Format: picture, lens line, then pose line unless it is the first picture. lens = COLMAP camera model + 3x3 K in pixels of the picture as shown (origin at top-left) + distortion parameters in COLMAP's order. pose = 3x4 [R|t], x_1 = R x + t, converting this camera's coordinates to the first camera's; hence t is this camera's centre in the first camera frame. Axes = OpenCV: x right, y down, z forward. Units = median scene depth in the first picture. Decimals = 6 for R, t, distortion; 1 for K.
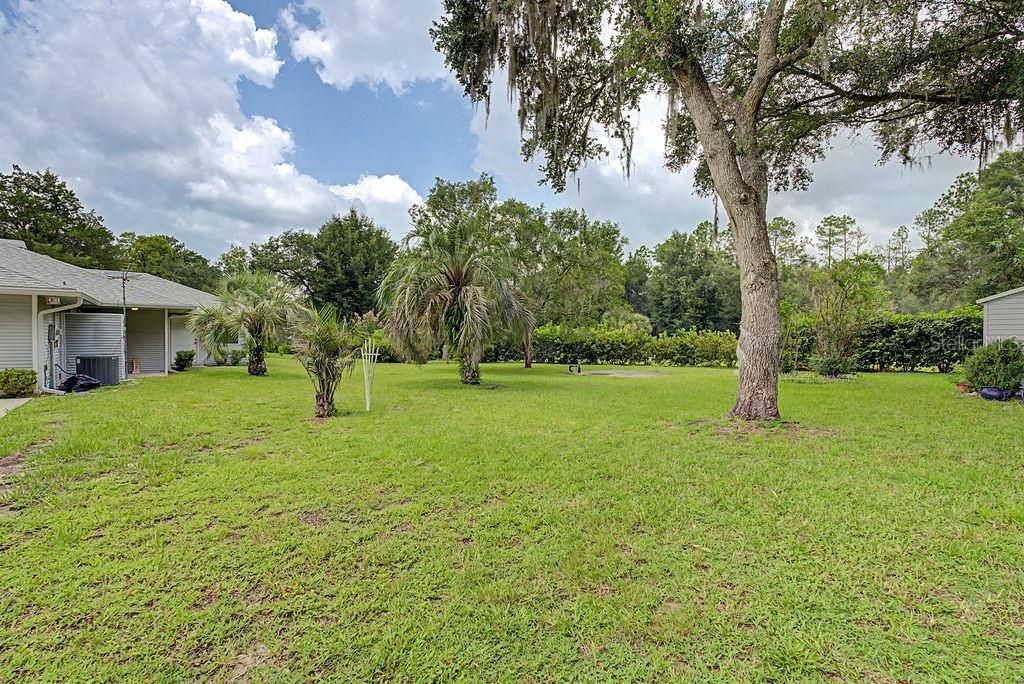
lens RADIAL K [[466.6, 0, 517.2], [0, 466.6, 344.7], [0, 0, 1]] dist [0.000384, -0.000068]
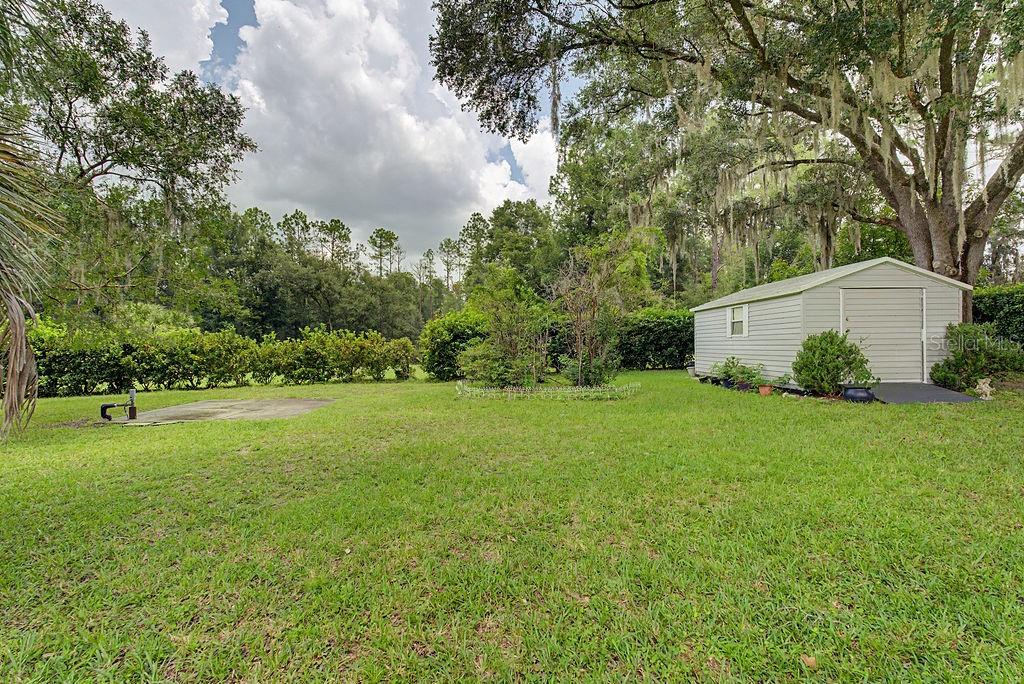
lens RADIAL K [[466.6, 0, 518.5], [0, 466.6, 349.4], [0, 0, 1]] dist [0.000384, -0.000068]
pose [[0.589881, -0.017681, 0.807297, -0.001929], [0.024616, 0.999689, 0.003908, 0.000936], [-0.807115, 0.017567, 0.590133, 0.158806]]
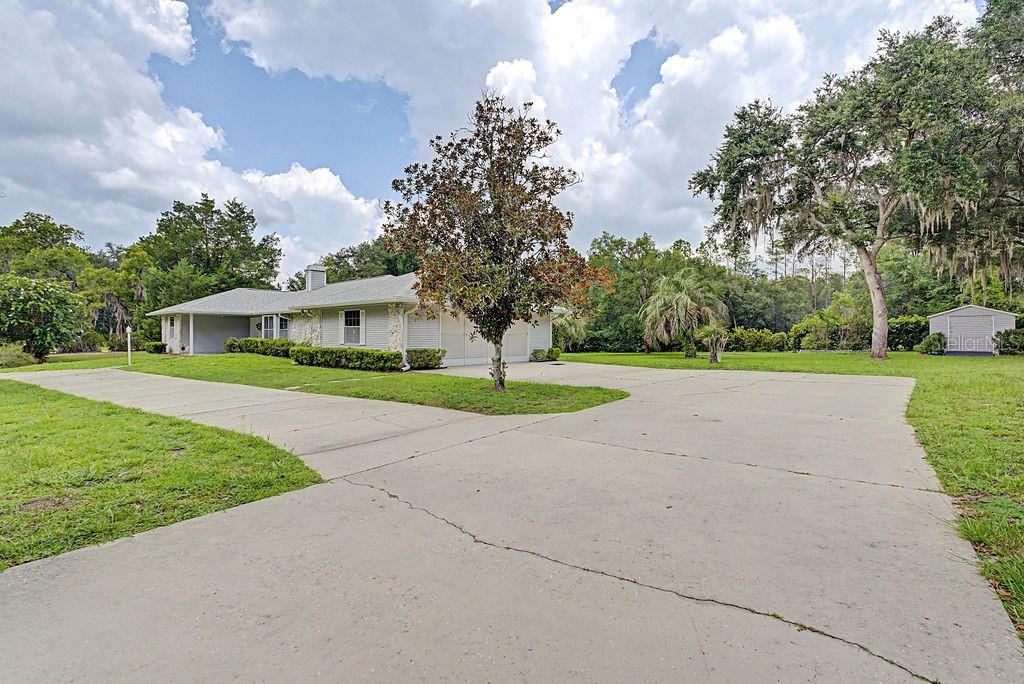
lens RADIAL K [[466.6, 0, 508.2], [0, 466.6, 340.3], [0, 0, 1]] dist [0.000384, -0.000068]
pose [[0.991935, -0.008411, 0.126467, -0.275744], [0.009492, 0.999923, -0.007947, 0.005888], [-0.126391, 0.009083, 0.991939, -0.217823]]
